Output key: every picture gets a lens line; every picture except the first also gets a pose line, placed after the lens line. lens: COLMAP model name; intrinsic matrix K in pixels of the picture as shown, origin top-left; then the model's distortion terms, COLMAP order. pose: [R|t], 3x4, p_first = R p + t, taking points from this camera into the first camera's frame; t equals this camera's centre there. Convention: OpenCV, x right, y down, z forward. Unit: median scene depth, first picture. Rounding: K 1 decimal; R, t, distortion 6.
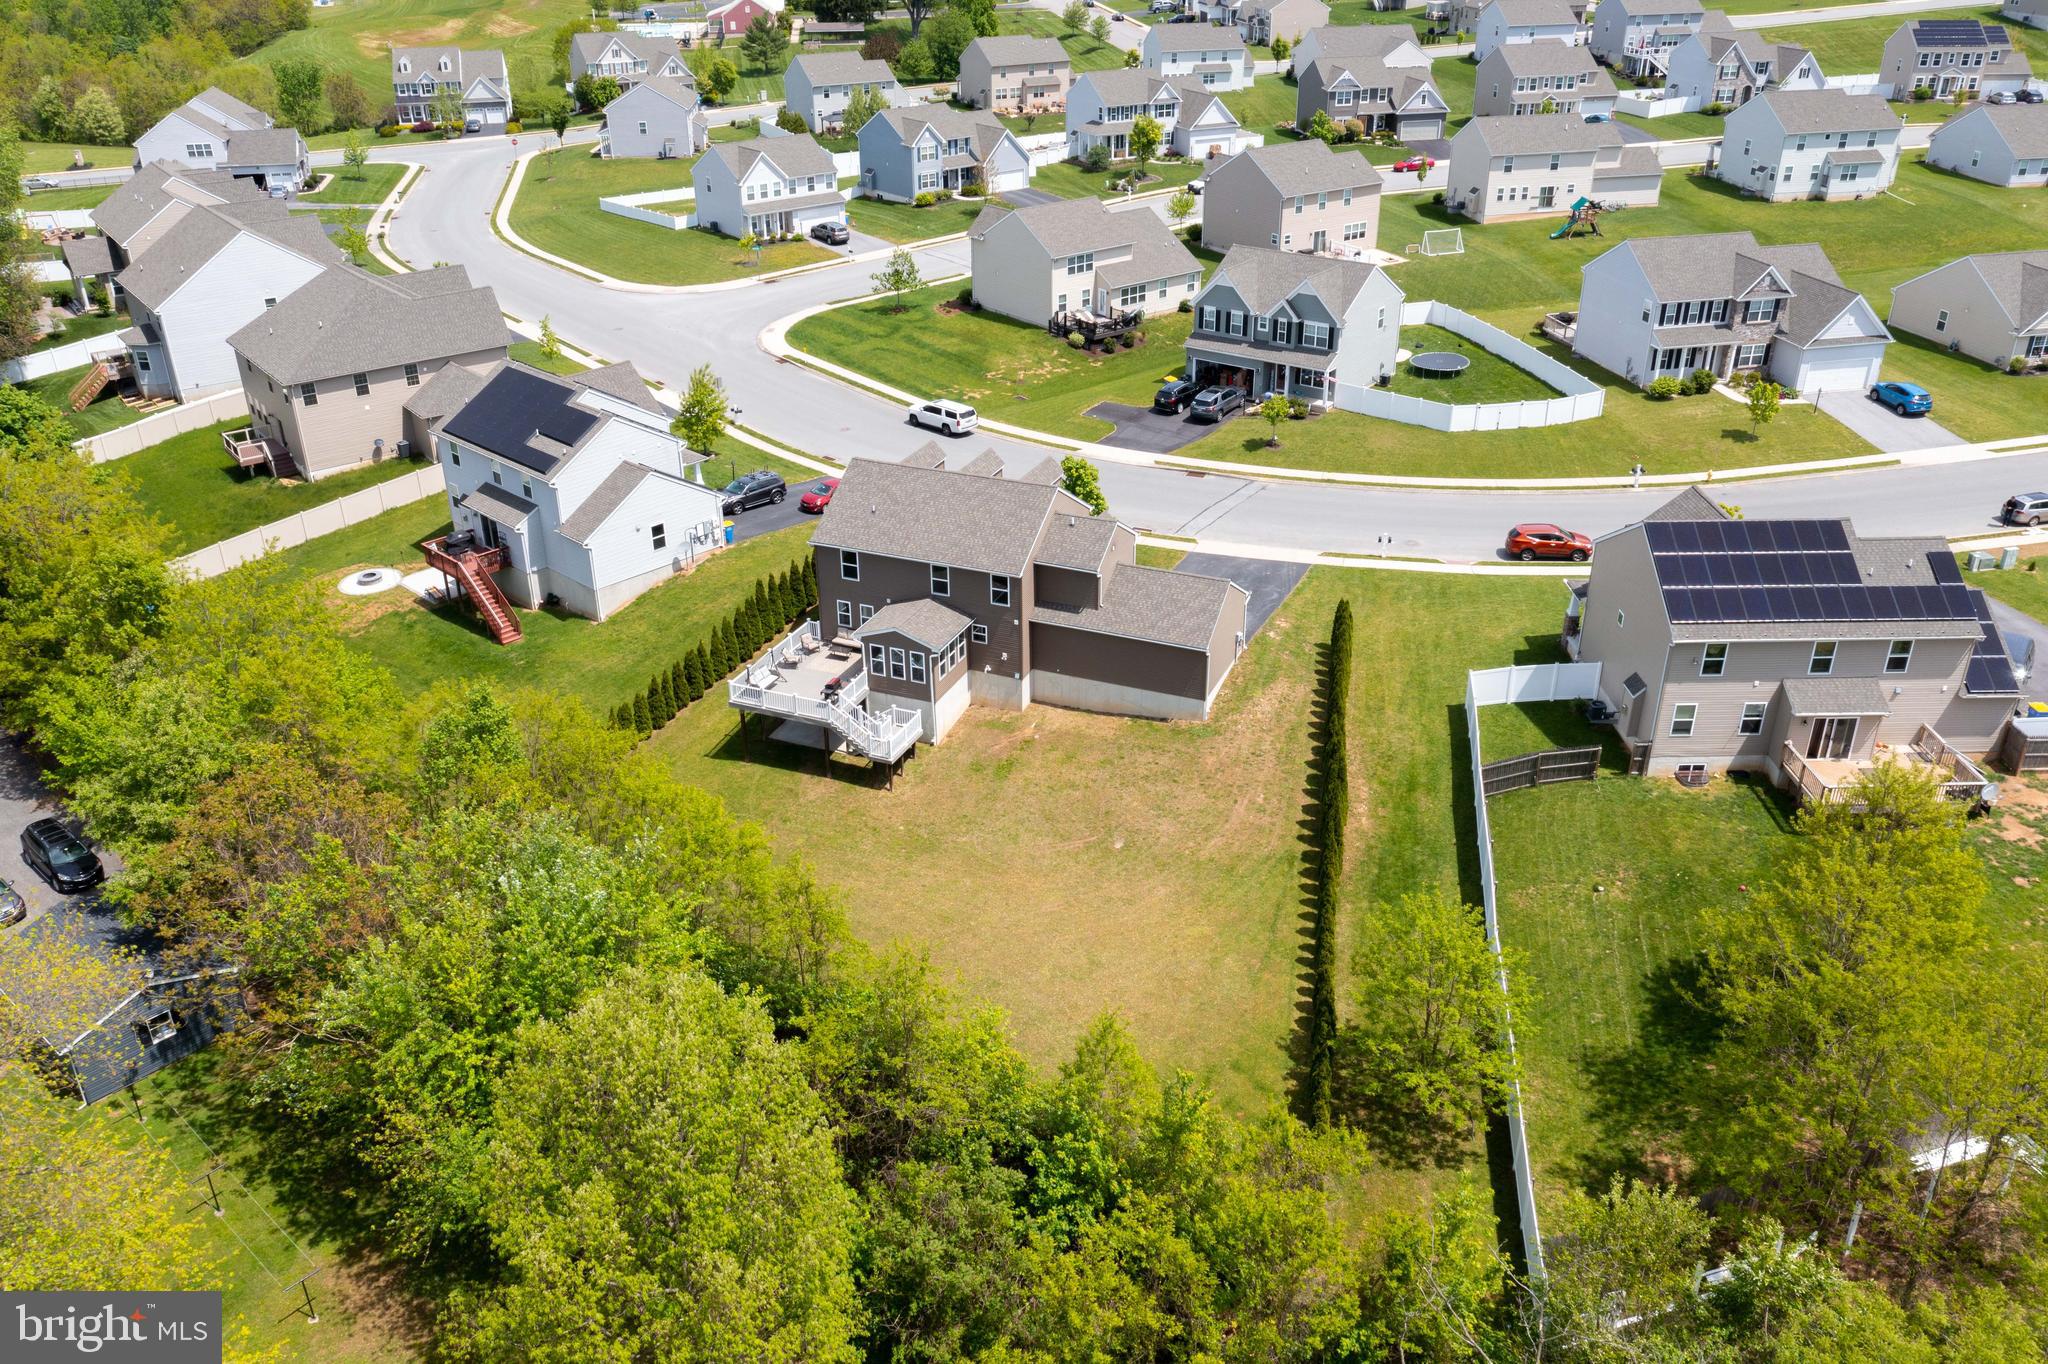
lens RADIAL K [[1627.0, 0, 1024.0], [0, 1627.0, 682.0], [0, 0, 1]] dist [0.000612, 0.010868]
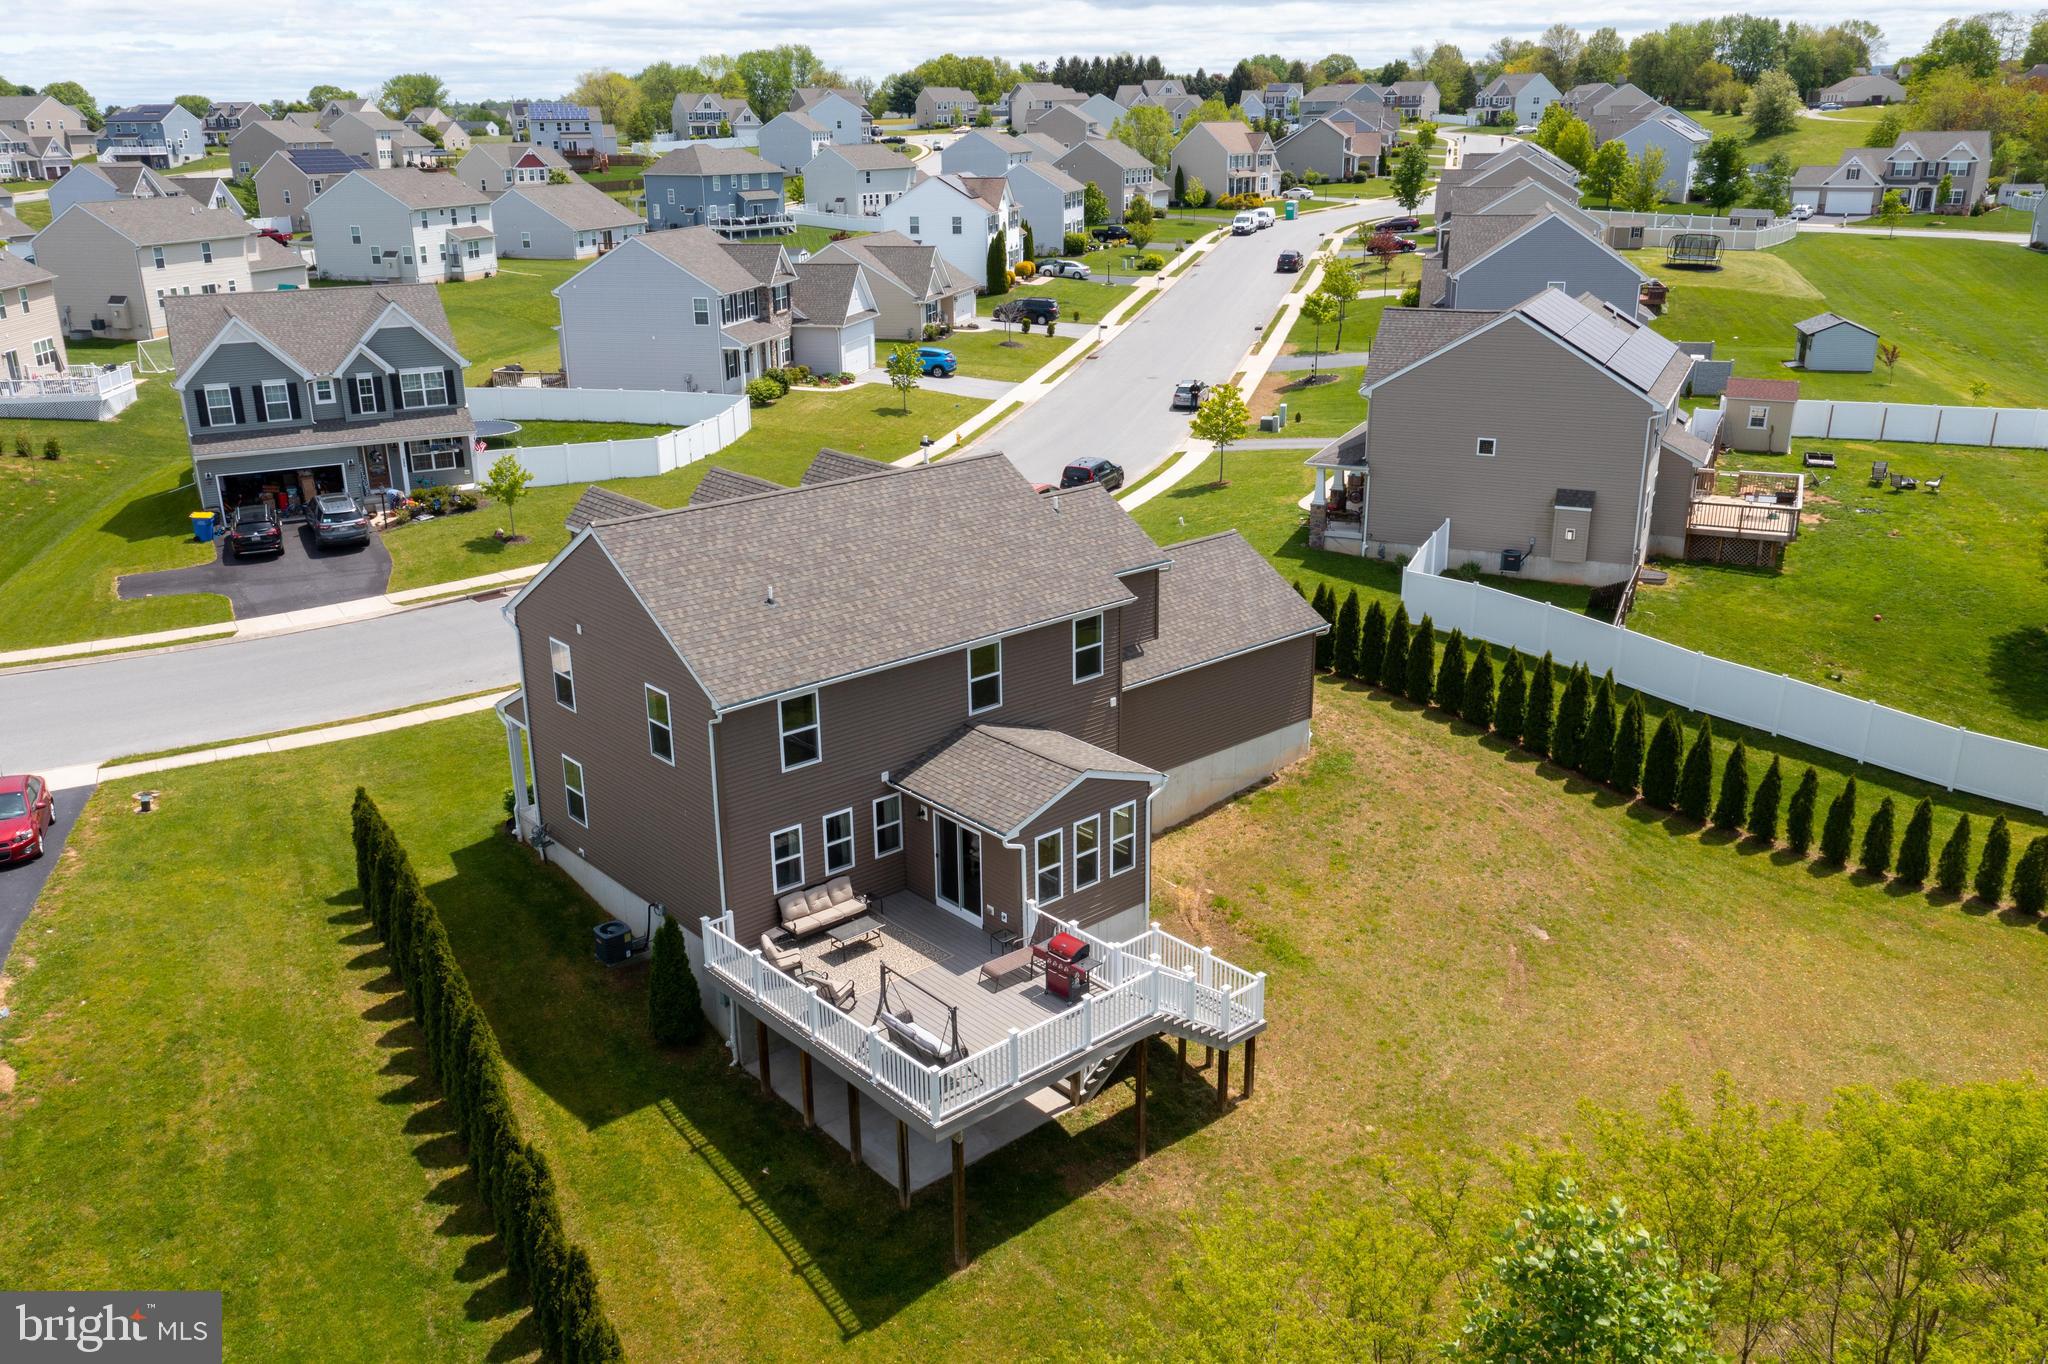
lens RADIAL K [[1627.0, 0, 1024.0], [0, 1627.0, 682.0], [0, 0, 1]] dist [0.000612, 0.010868]
pose [[0.428632, -0.287411, 0.856545, -0.304900], [0.420091, 0.902736, 0.092688, -0.068742], [-0.799874, 0.320098, 0.507680, 0.523420]]
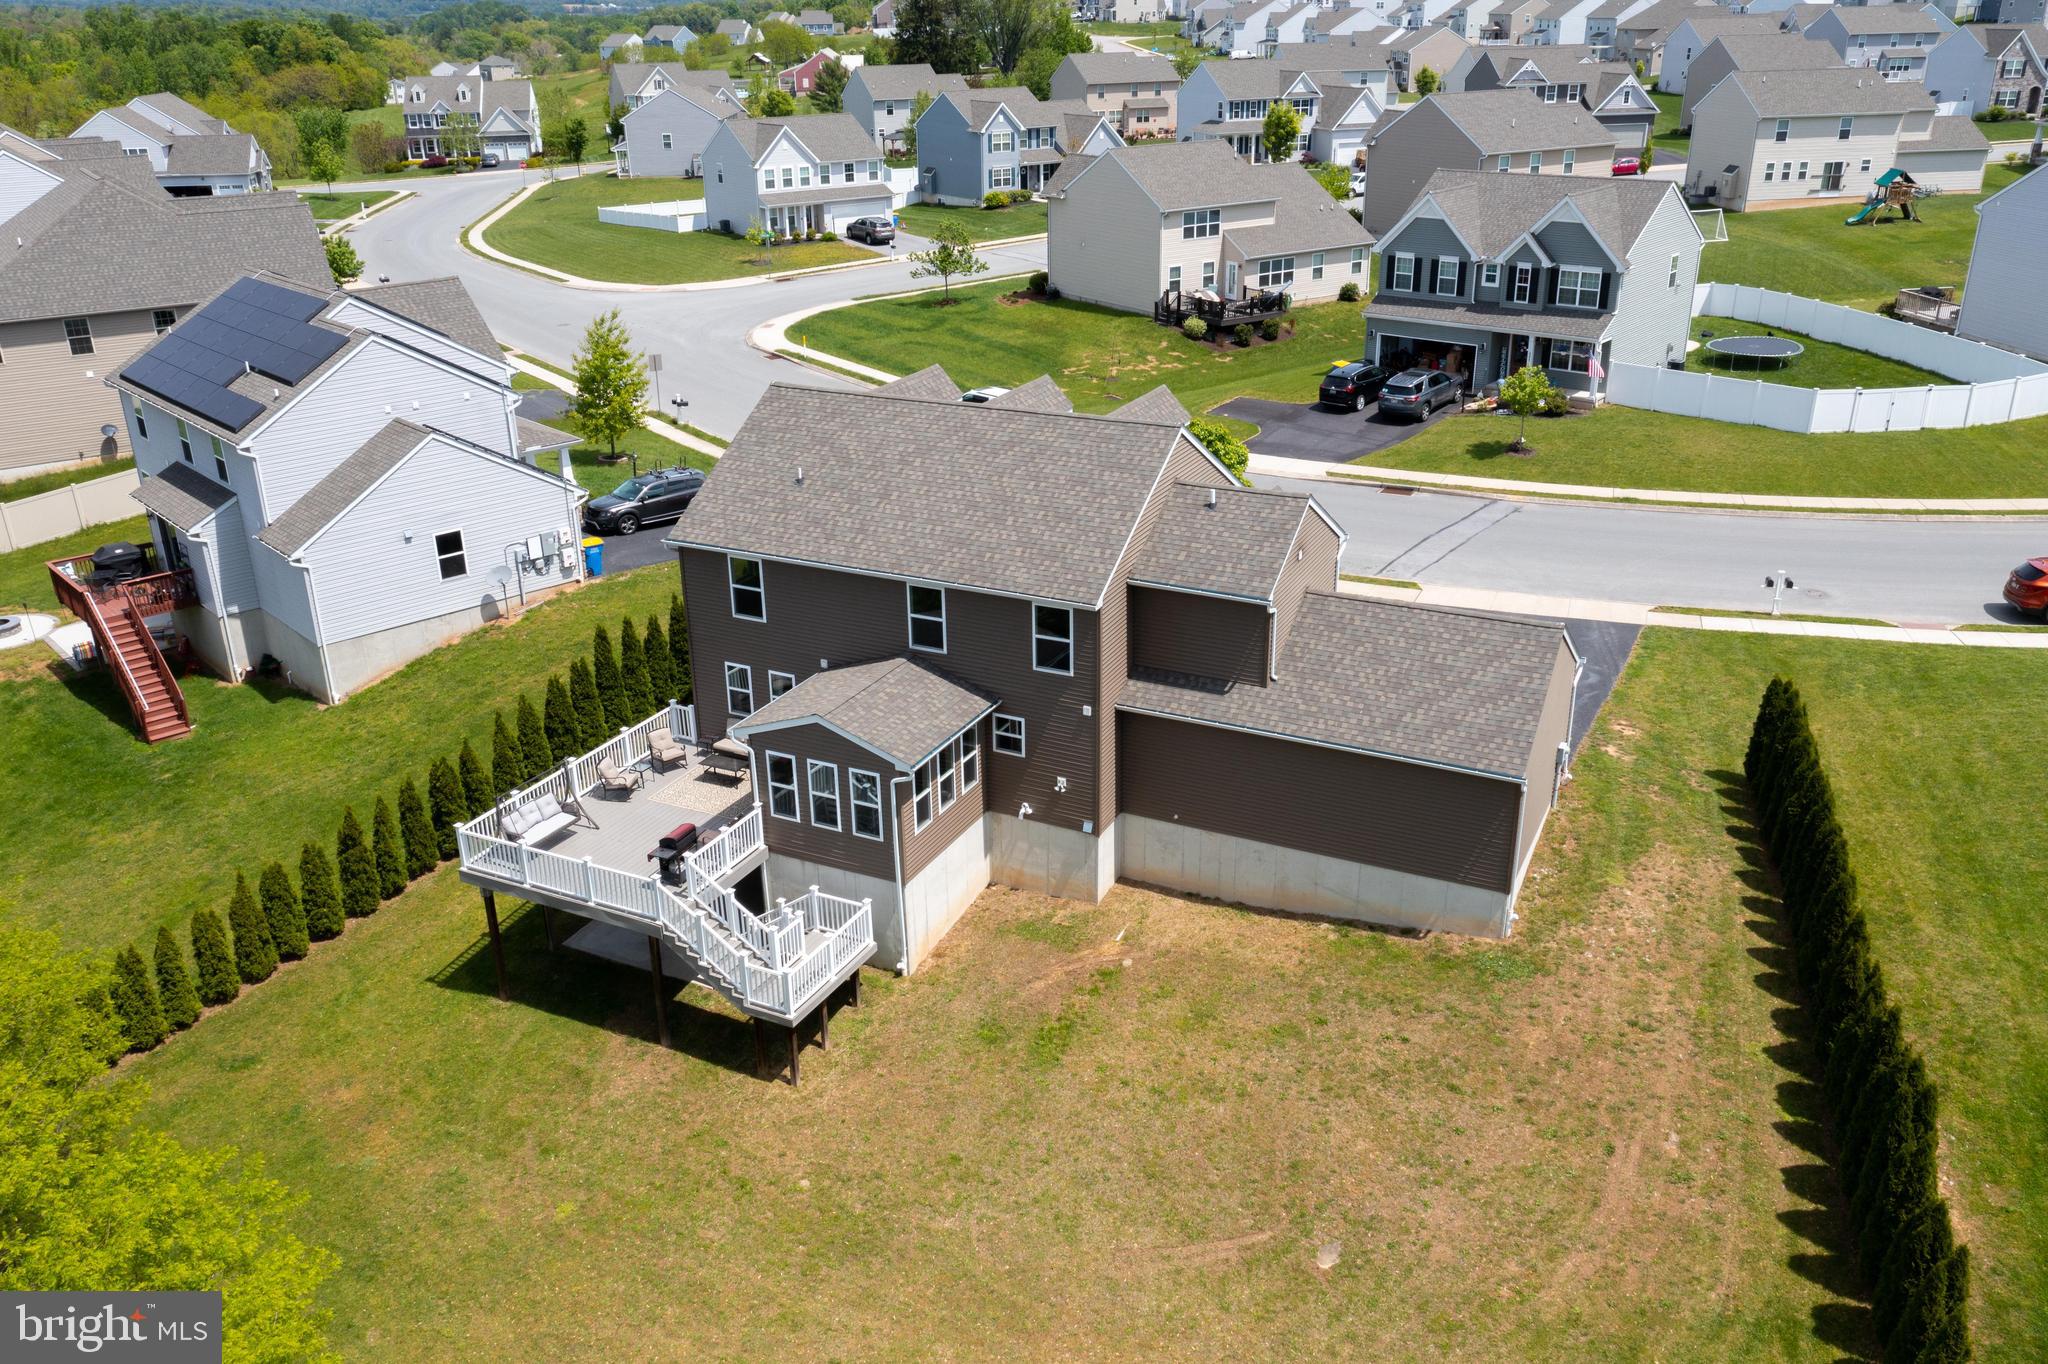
lens RADIAL K [[1627.0, 0, 1024.0], [0, 1627.0, 682.0], [0, 0, 1]] dist [0.000612, 0.010868]
pose [[0.998193, 0.017456, -0.057492, 0.002536], [-0.021900, 0.996745, -0.077590, -0.005923], [0.055950, 0.078709, 0.995326, 0.370245]]
